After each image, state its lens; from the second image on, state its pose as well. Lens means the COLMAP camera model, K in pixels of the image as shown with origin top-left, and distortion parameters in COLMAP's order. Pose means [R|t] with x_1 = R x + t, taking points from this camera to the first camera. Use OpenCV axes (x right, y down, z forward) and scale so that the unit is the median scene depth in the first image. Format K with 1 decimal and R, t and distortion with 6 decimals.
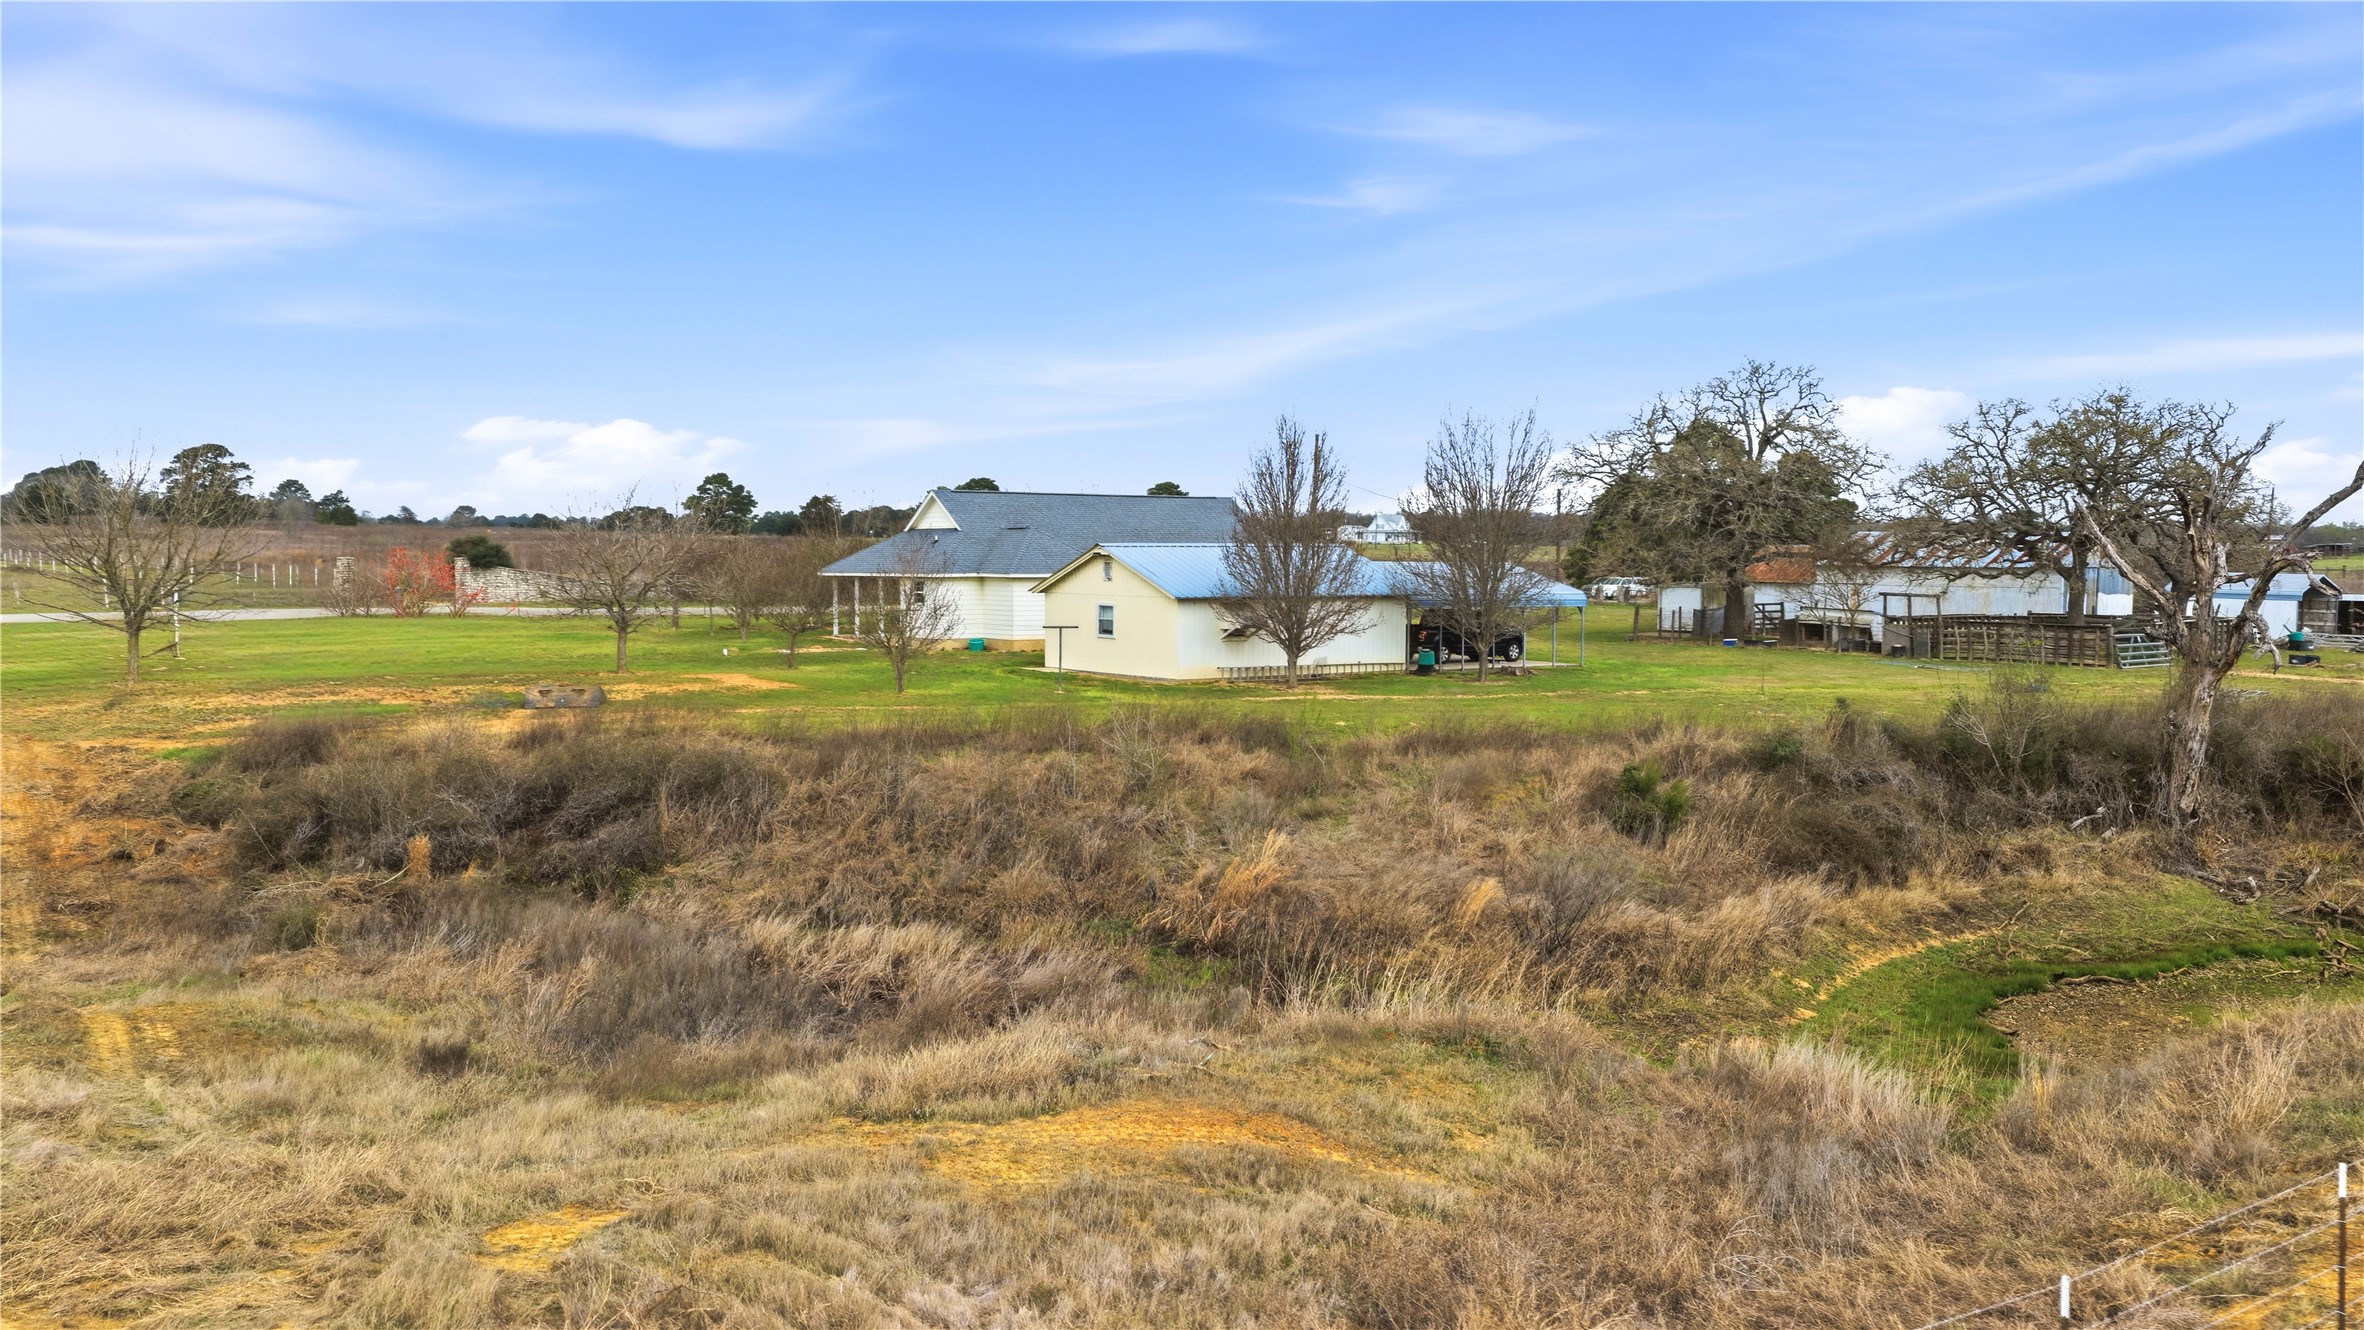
lens RADIAL K [[1912.1, 0, 1145.3], [0, 1912.1, 663.9], [0, 0, 1]] dist [0.008400, 0.003303]
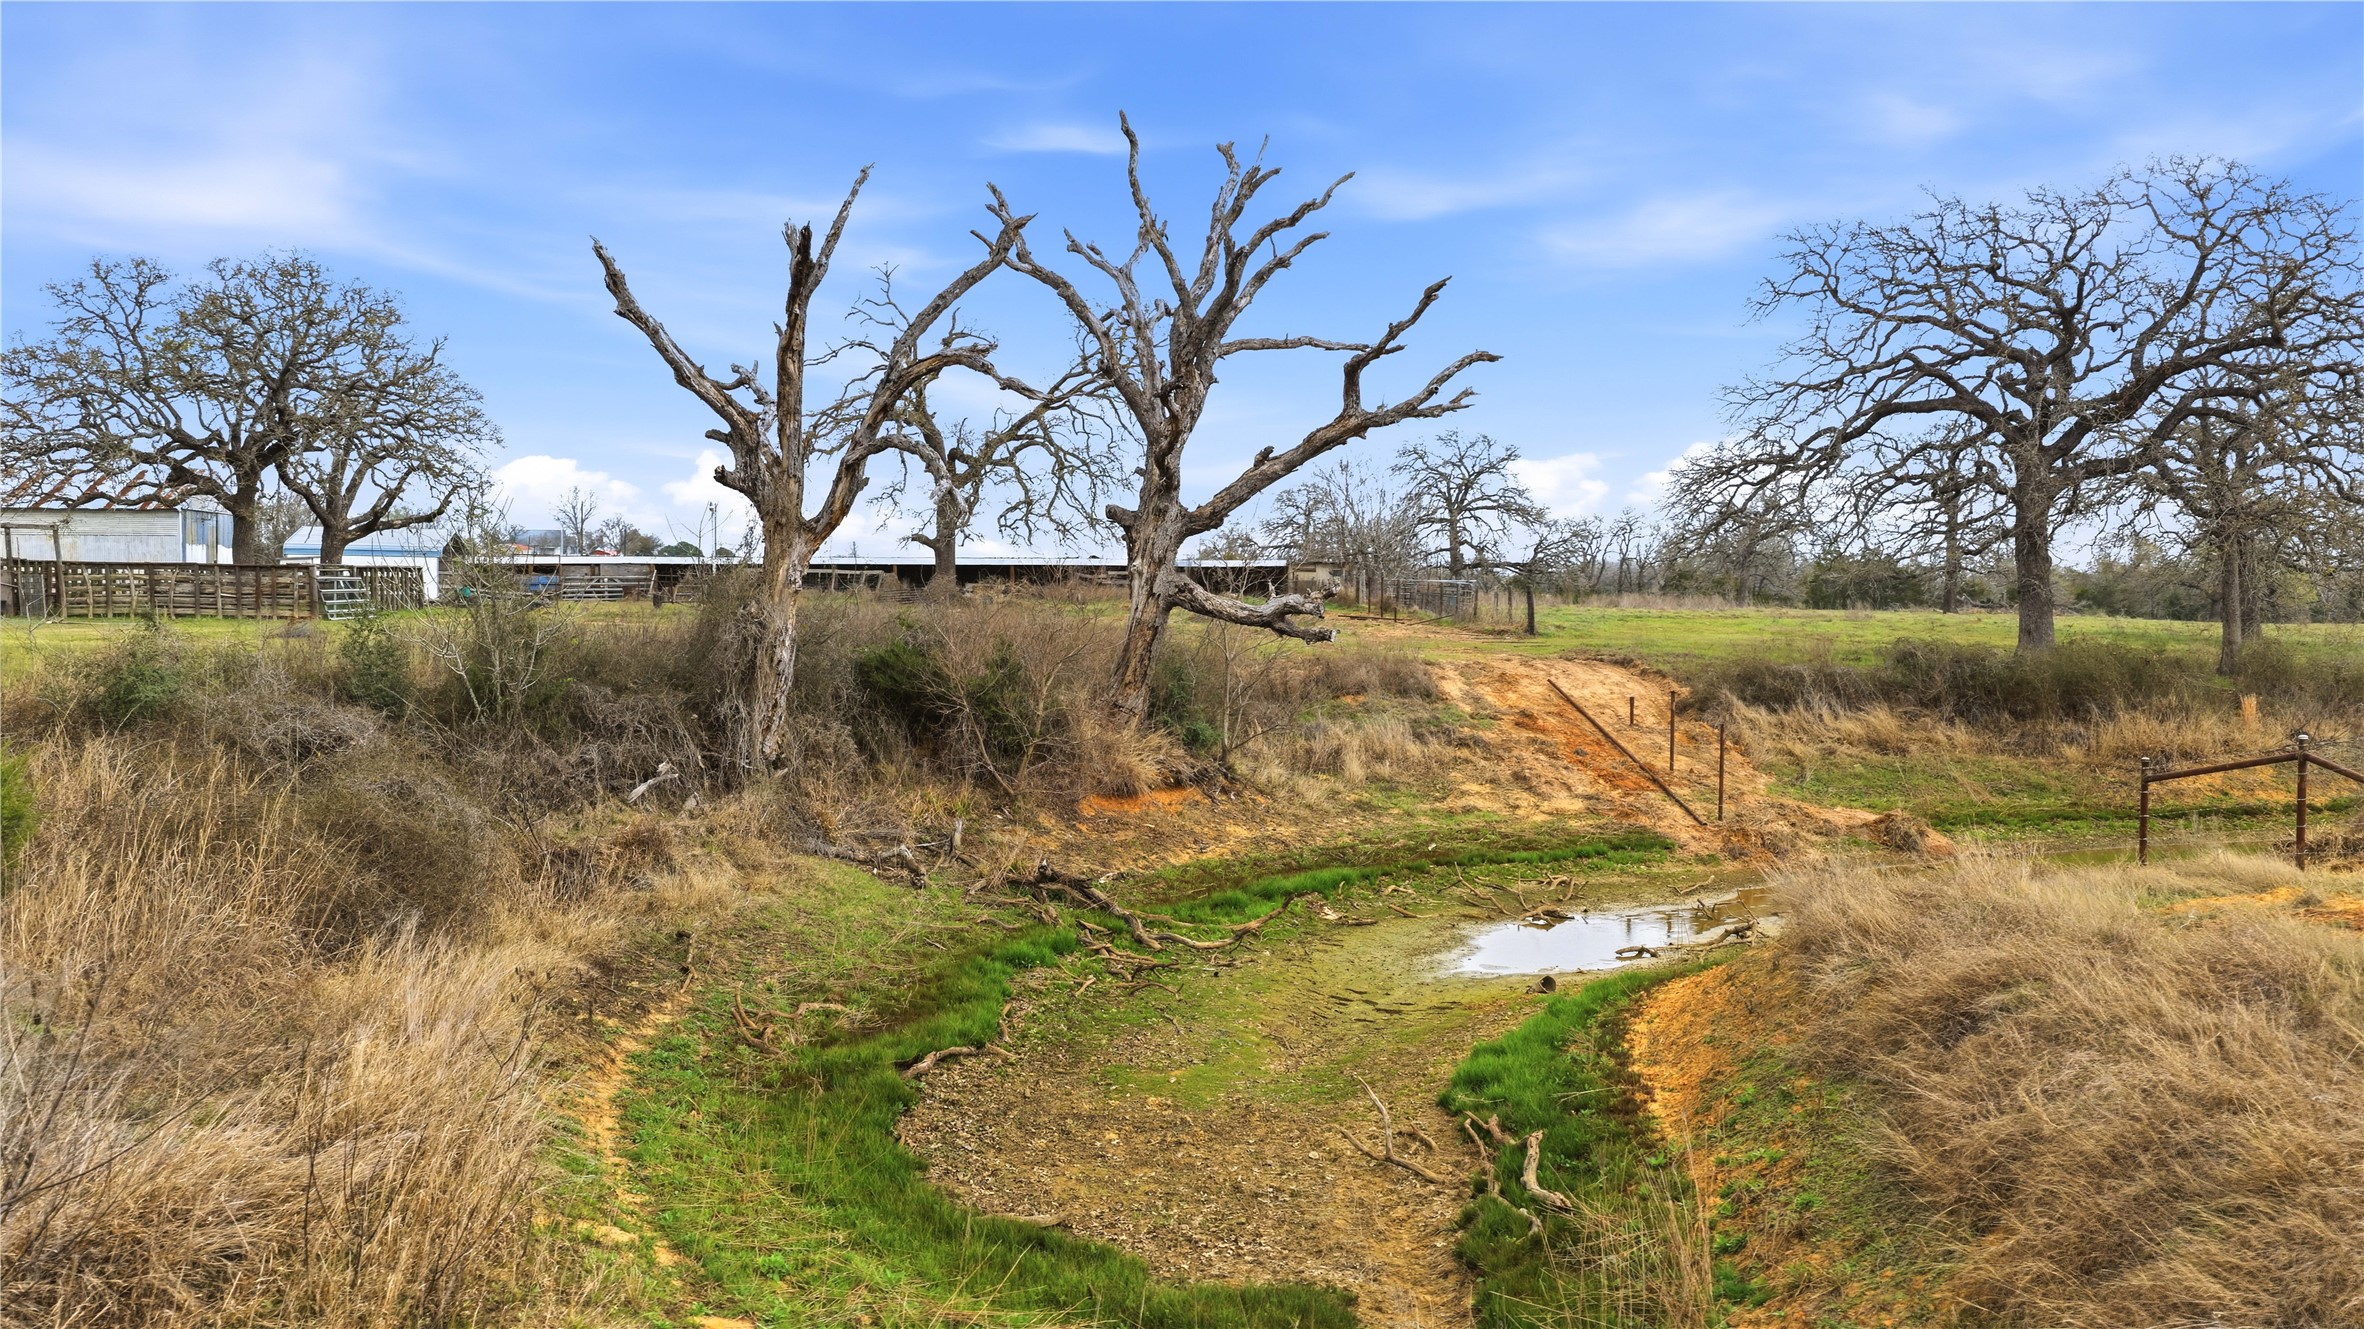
lens RADIAL K [[1950.6, 0, 1186.5], [0, 1950.6, 634.4], [0, 0, 1]] dist [-0.008266, -0.005861]
pose [[0.529417, -0.019423, 0.848139, 0.064060], [0.043033, 0.999066, -0.003982, 0.043102], [-0.847269, 0.038606, 0.529759, 0.524770]]
